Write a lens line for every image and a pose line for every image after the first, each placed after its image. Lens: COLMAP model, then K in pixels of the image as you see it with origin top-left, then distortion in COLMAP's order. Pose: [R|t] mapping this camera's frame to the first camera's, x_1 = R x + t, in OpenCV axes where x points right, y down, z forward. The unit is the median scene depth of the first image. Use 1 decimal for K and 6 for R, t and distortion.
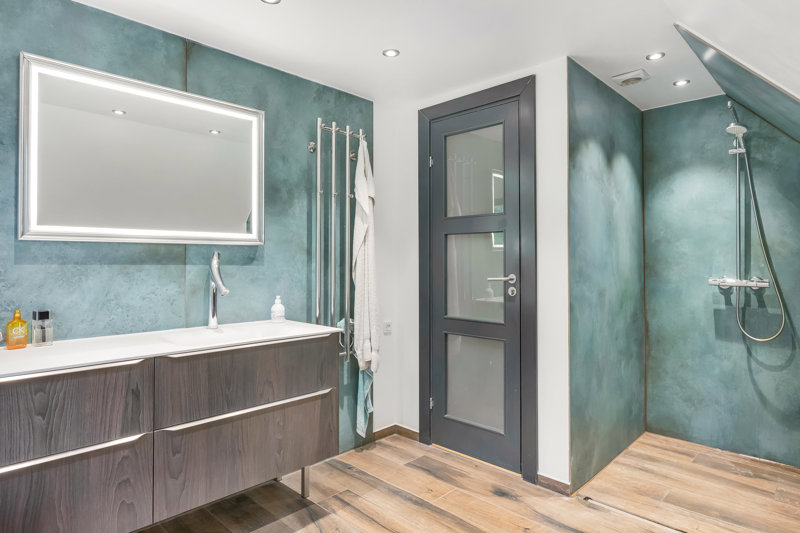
lens RADIAL K [[462.5, 0, 399.3], [0, 462.5, 258.4], [0, 0, 1]] dist [-0.003296, -0.000778]
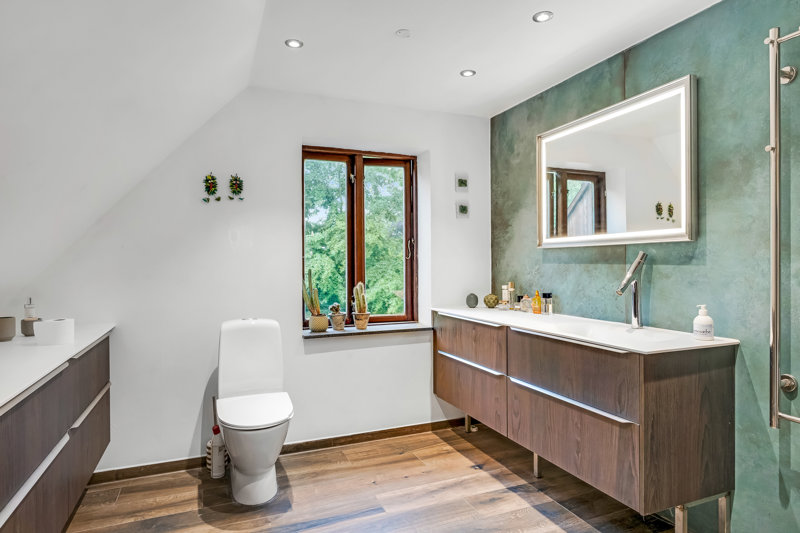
lens RADIAL K [[462.5, 0, 398.8], [0, 462.5, 269.6], [0, 0, 1]] dist [-0.003296, -0.000778]
pose [[-0.383910, 0.013662, -0.923269, 0.745656], [0.011018, 0.999887, 0.010215, 0.009942], [0.923305, -0.006251, -0.384018, 0.961525]]
